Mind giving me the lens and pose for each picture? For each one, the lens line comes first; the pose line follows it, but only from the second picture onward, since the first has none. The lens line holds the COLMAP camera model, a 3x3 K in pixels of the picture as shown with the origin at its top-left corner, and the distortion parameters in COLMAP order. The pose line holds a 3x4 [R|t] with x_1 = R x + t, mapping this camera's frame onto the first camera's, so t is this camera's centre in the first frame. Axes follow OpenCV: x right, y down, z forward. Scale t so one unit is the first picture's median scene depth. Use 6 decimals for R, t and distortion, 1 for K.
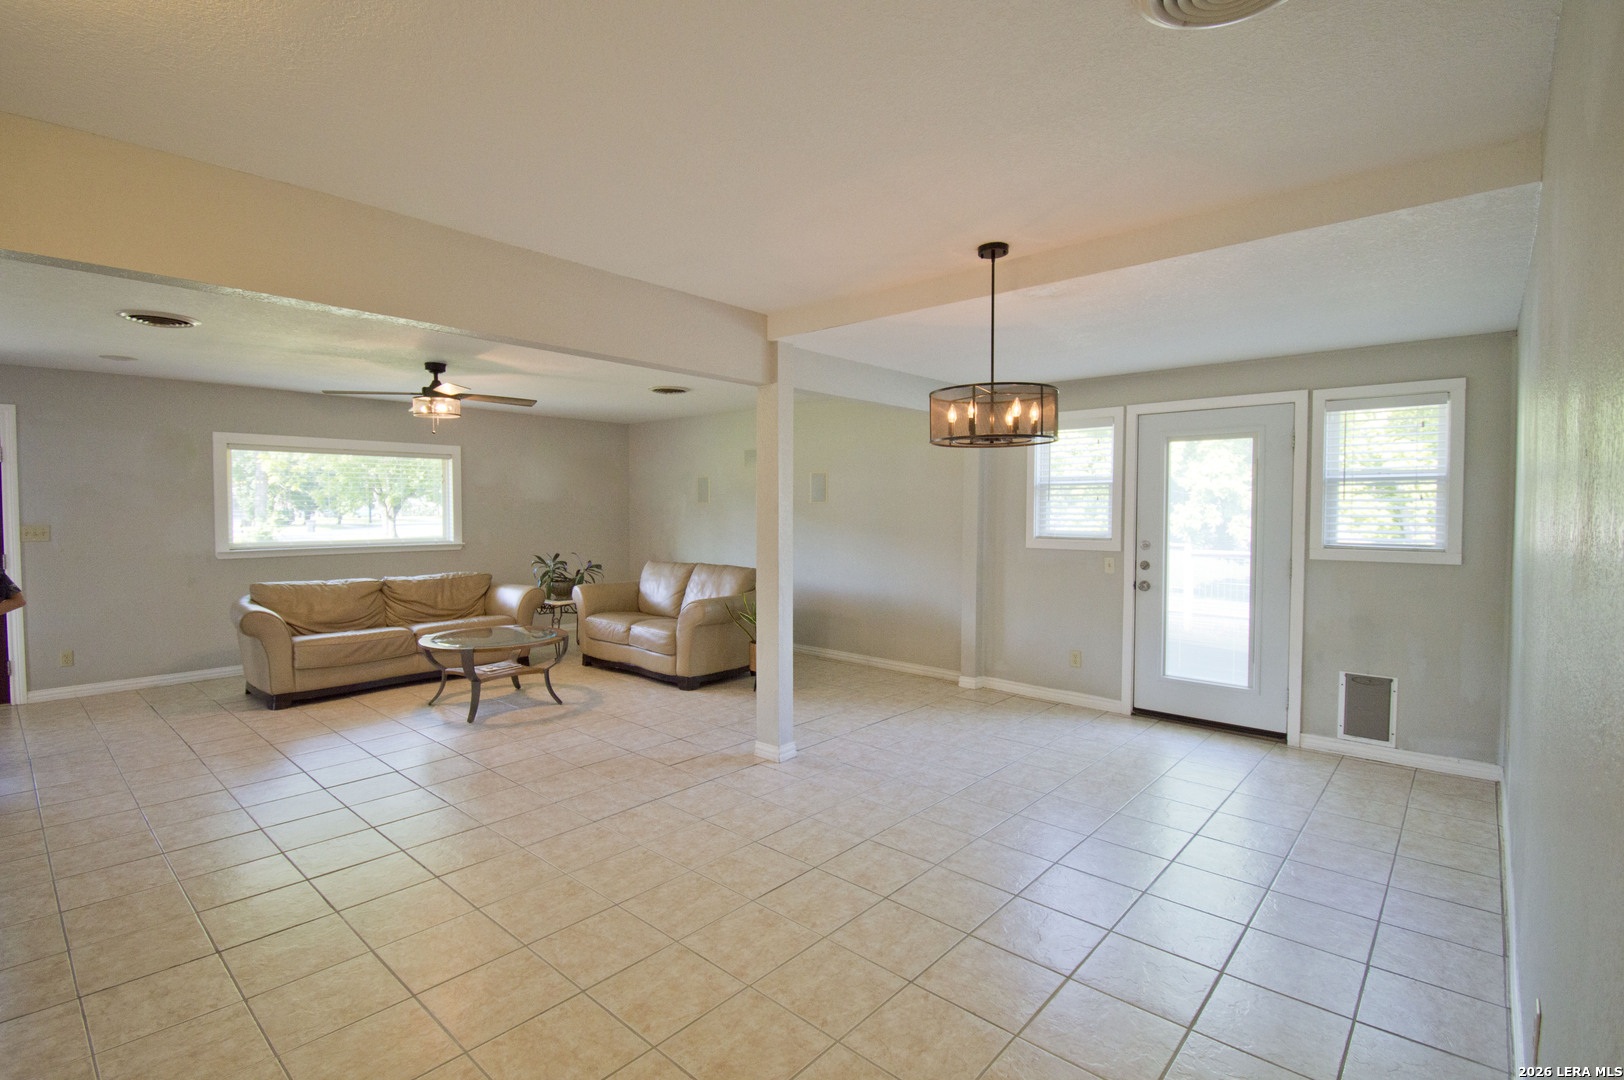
lens RADIAL K [[741.8, 0, 809.1], [0, 741.8, 531.7], [0, 0, 1]] dist [0.027361, -0.030985]
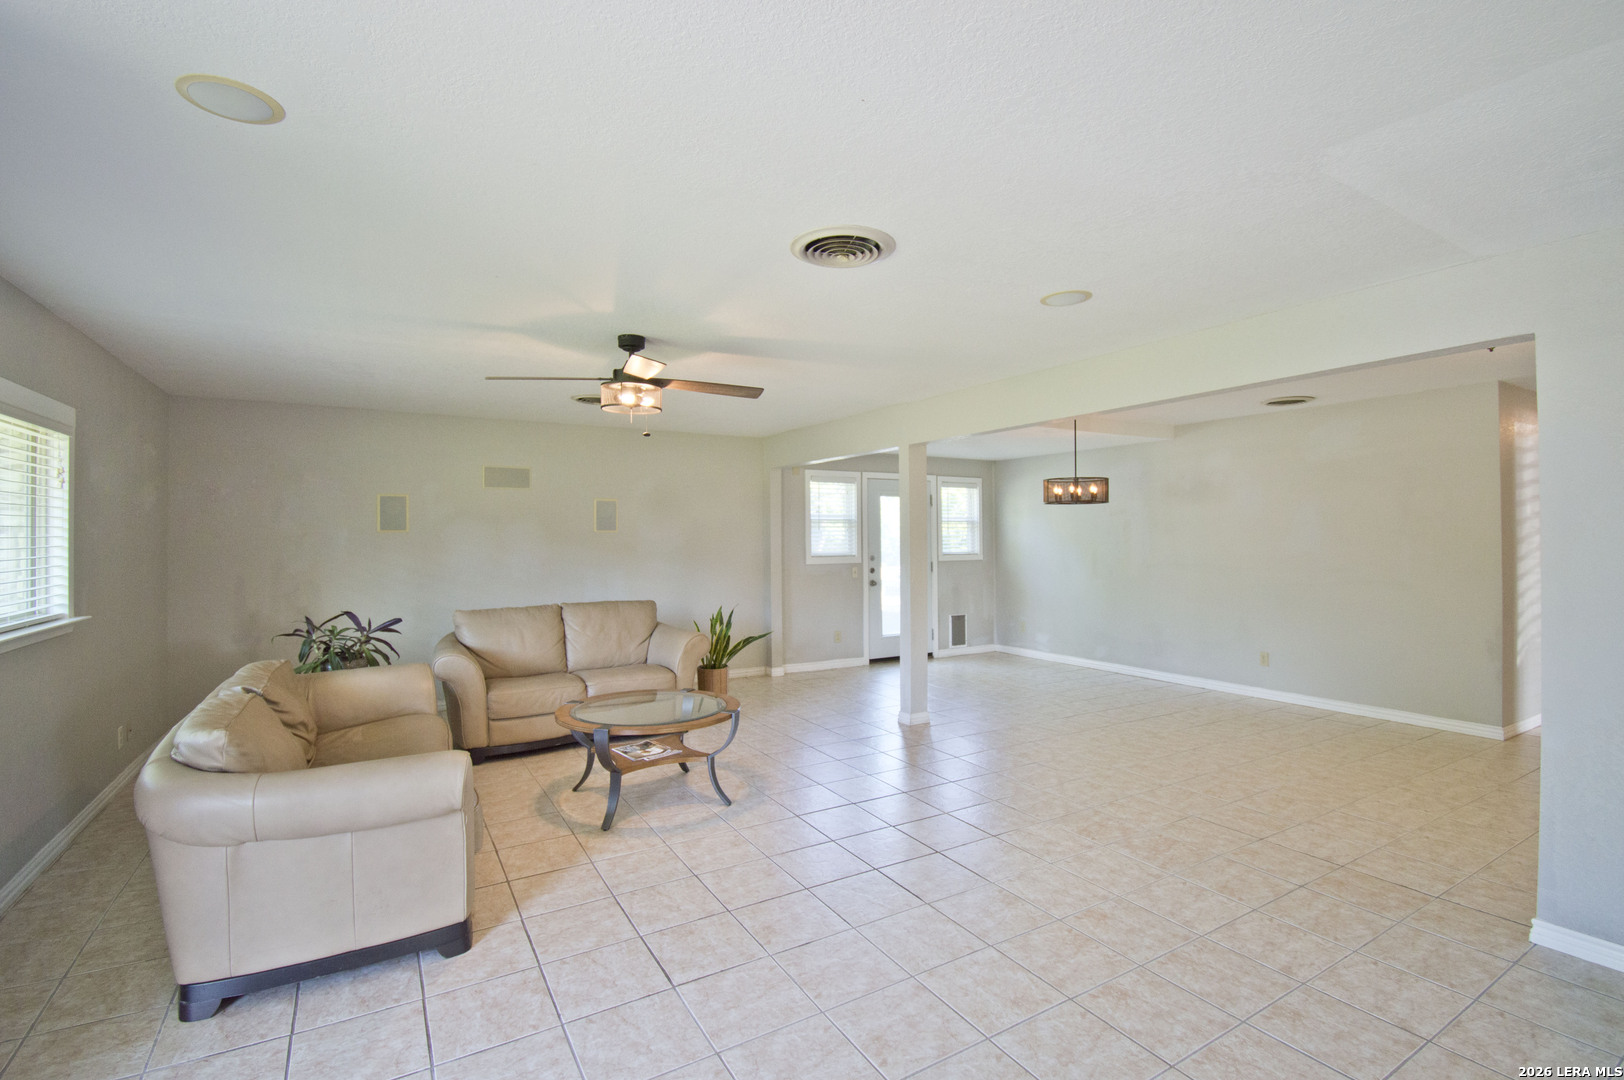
lens RADIAL K [[741.8, 0, 809.1], [0, 741.8, 531.7], [0, 0, 1]] dist [0.027361, -0.030985]
pose [[0.304815, 0.000192, 0.952412, -1.131662], [0.034101, 0.999357, -0.011115, -0.026339], [-0.951801, 0.035867, 0.304612, 0.626416]]
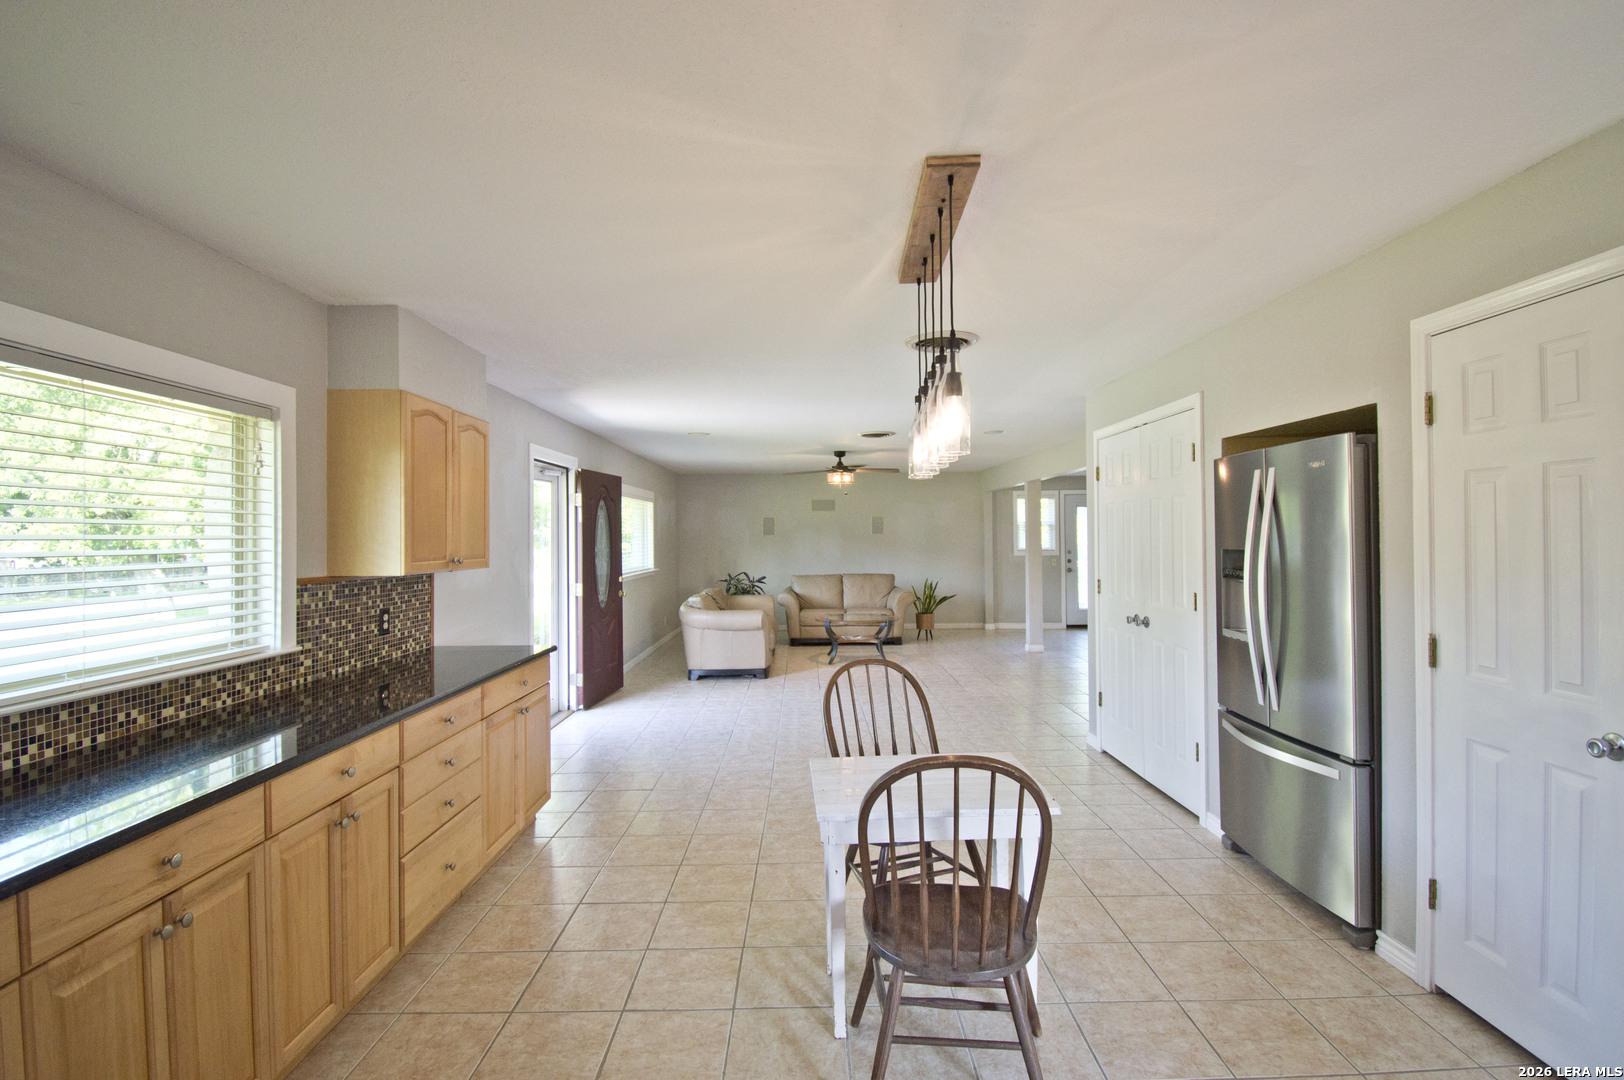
lens RADIAL K [[741.8, 0, 809.1], [0, 741.8, 531.7], [0, 0, 1]] dist [0.027361, -0.030985]
pose [[0.736579, -0.006070, 0.676324, -1.649012], [0.033278, 0.999074, -0.027276, -0.008841], [-0.675532, 0.042598, 0.736099, -0.135218]]
